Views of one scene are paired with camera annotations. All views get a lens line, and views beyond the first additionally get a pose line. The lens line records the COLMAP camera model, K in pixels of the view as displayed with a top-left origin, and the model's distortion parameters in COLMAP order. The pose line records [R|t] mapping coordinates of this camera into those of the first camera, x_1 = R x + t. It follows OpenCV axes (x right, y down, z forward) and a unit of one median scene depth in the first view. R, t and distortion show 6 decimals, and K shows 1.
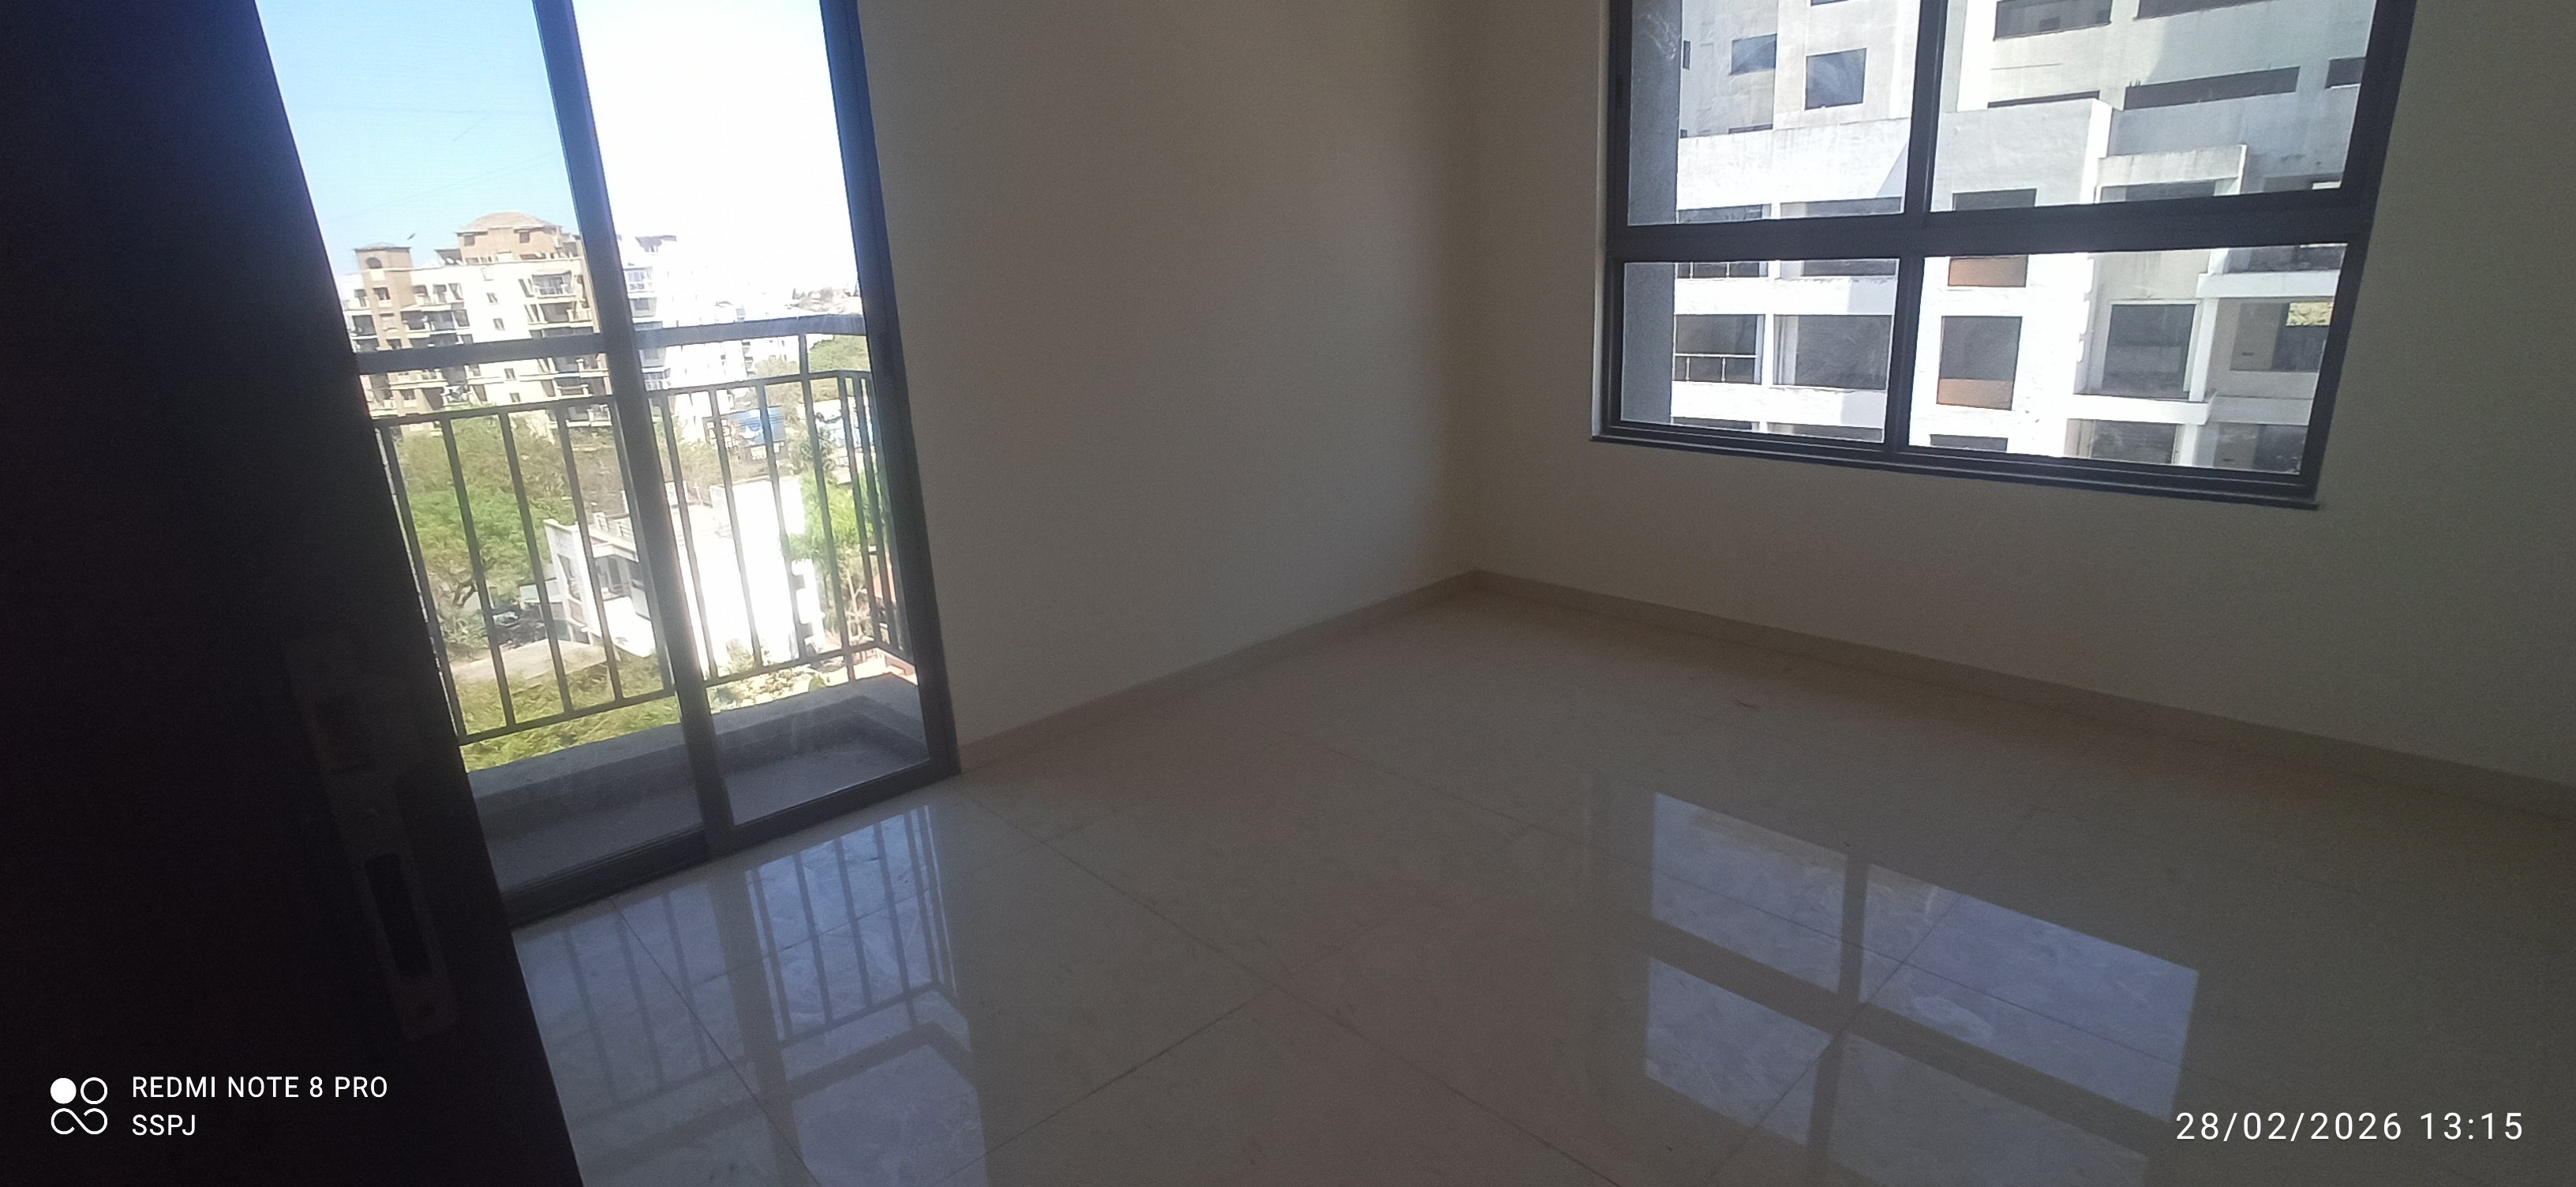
lens RADIAL K [[1163.0, 0, 1307.1], [0, 1163.0, 599.2], [0, 0, 1]] dist [-0.062267, 0.034109]
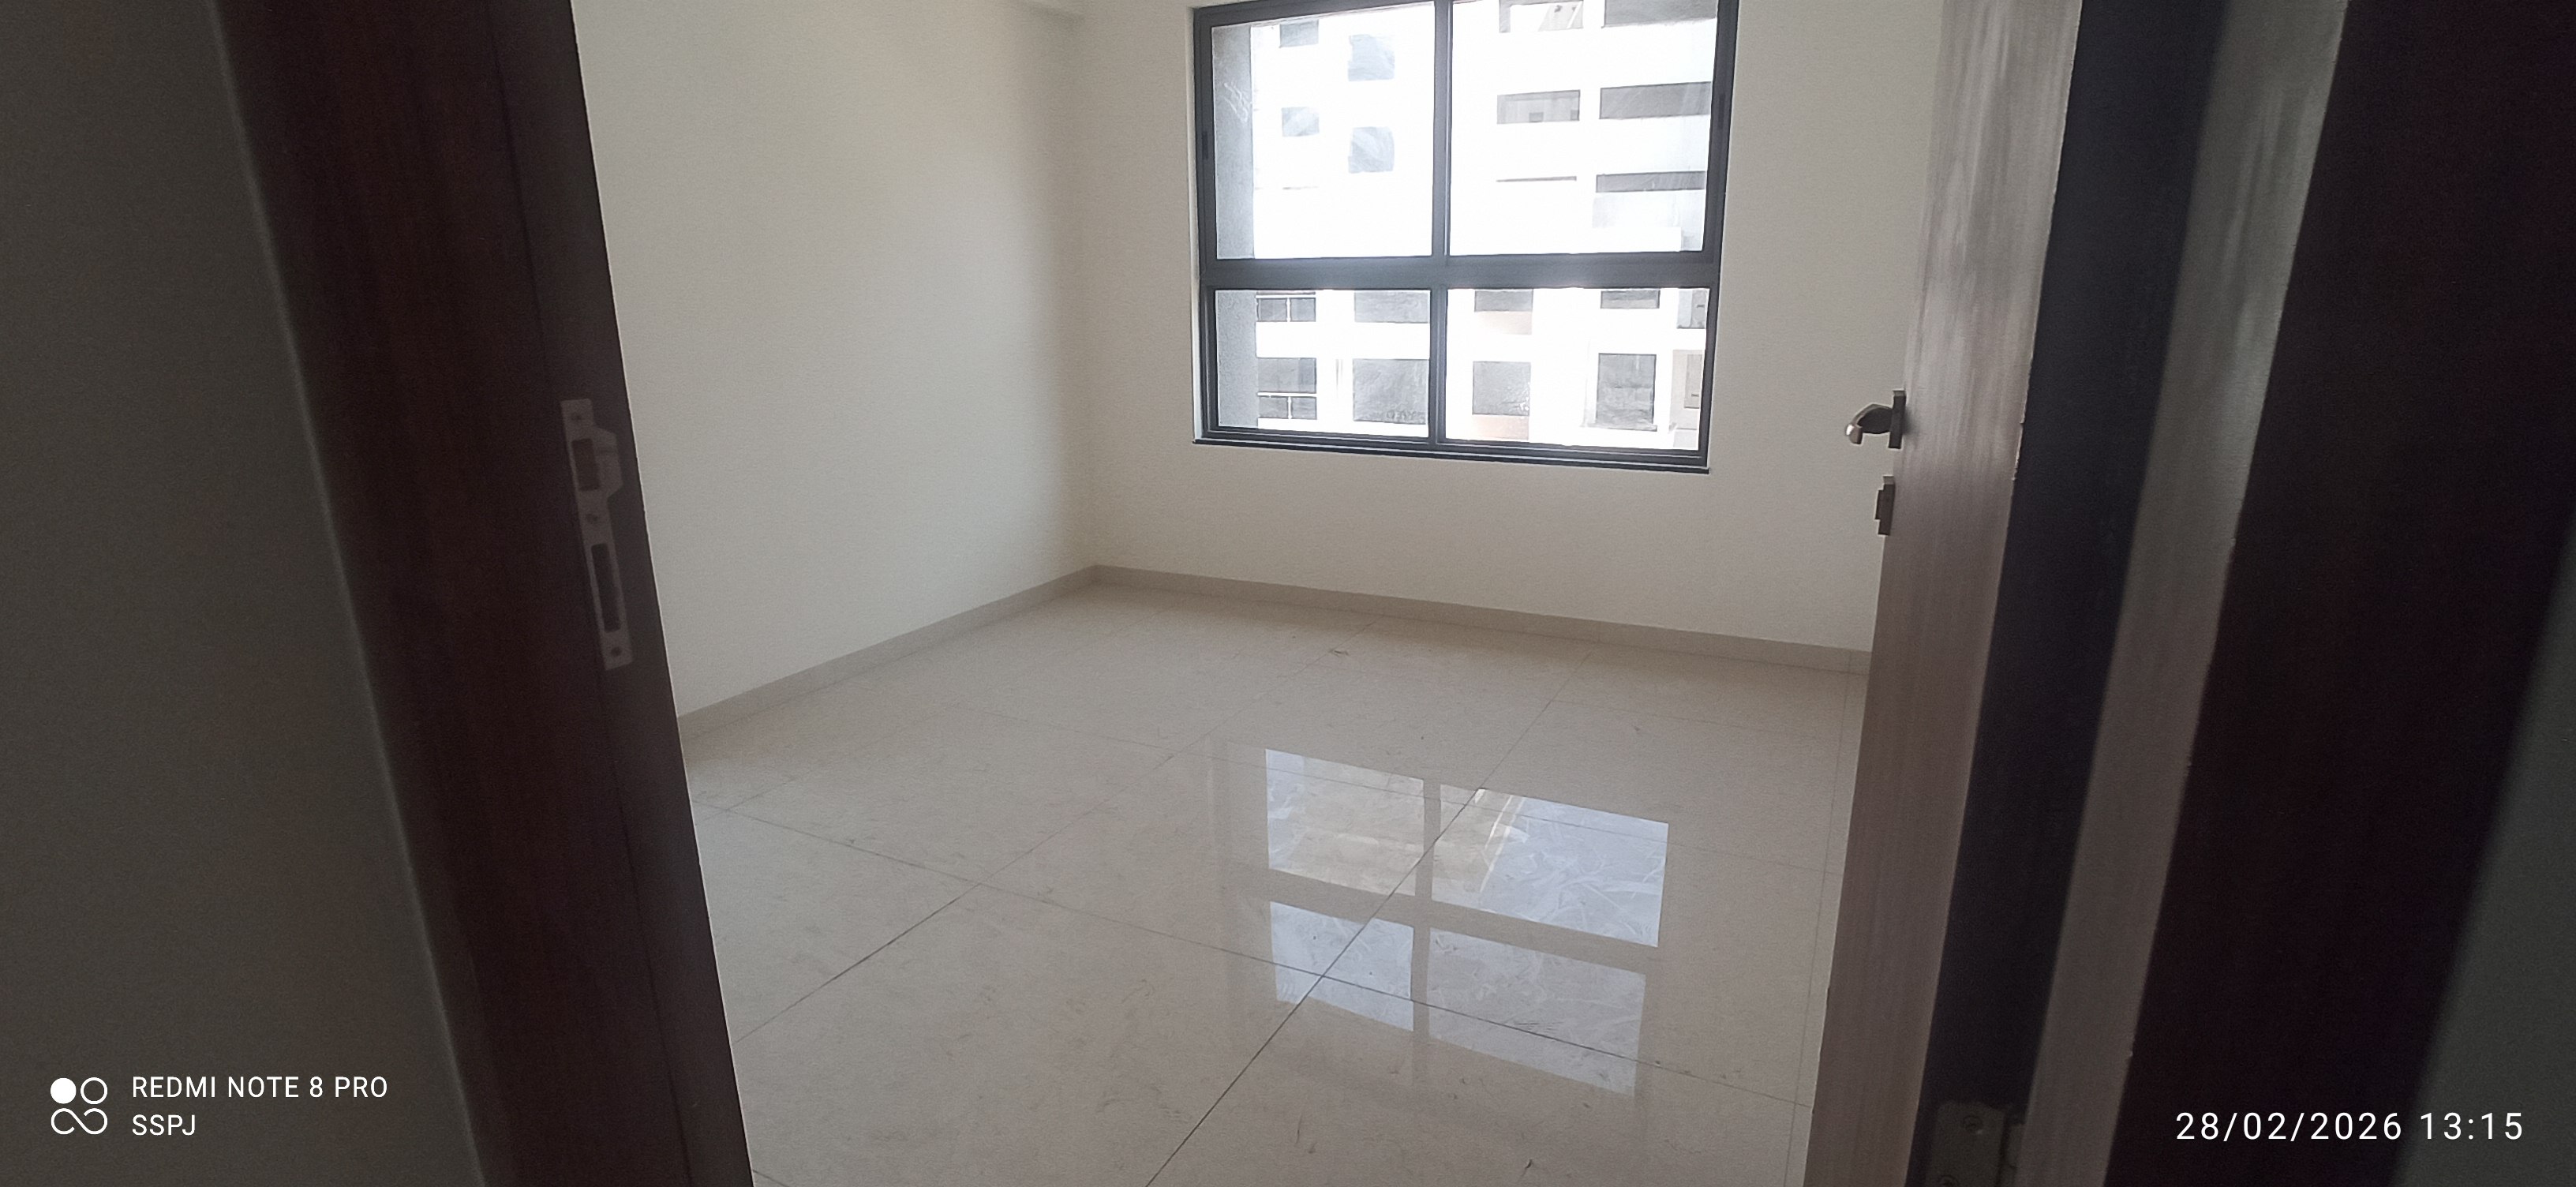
lens RADIAL K [[1163.0, 0, 1307.1], [0, 1163.0, 599.2], [0, 0, 1]] dist [-0.062267, 0.034109]
pose [[0.936537, -0.049093, 0.347114, -0.057241], [0.061500, 0.997799, -0.024811, 0.052311], [-0.345132, 0.044584, 0.937495, -0.110924]]
